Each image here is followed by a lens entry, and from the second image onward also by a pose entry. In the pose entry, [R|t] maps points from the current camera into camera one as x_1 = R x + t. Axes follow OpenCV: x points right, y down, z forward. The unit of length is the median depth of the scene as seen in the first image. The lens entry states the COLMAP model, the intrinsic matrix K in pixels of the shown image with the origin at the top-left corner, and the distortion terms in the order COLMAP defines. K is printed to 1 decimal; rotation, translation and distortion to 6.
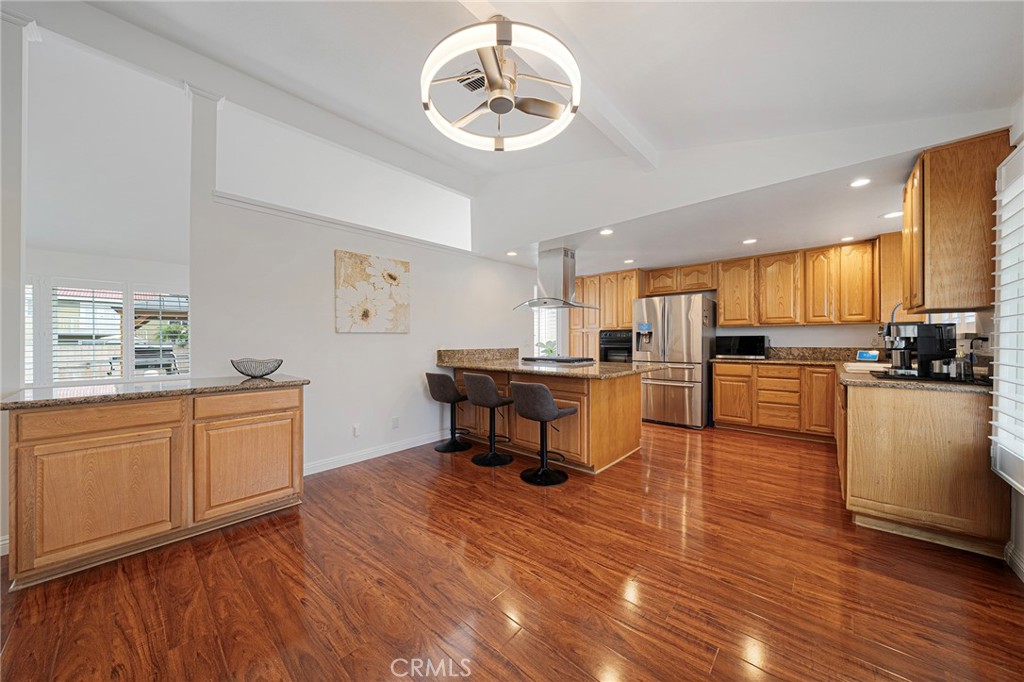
lens RADIAL K [[346.0, 0, 512.5], [0, 346.0, 339.3], [0, 0, 1]] dist [-0.001428, -0.000174]
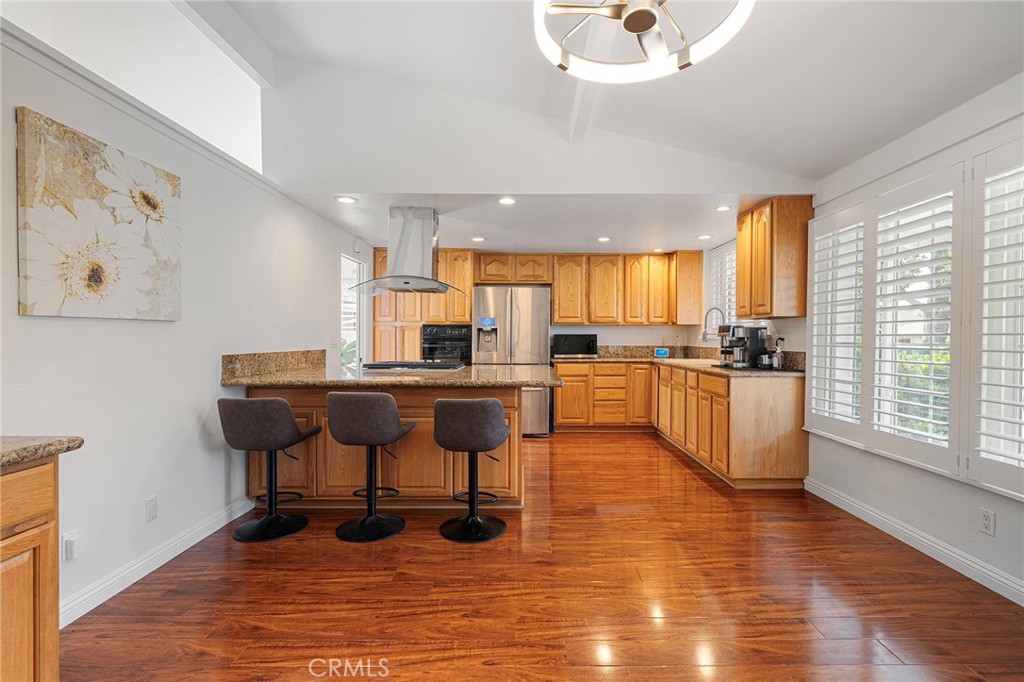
lens RADIAL K [[458.7, 0, 512.0], [0, 458.7, 341.0], [0, 0, 1]] dist [0.000068, -0.000166]
pose [[0.739783, 0.001255, 0.672844, -0.388145], [-0.007864, 0.999946, 0.006781, 0.001606], [-0.672800, -0.010307, 0.739753, 0.196771]]
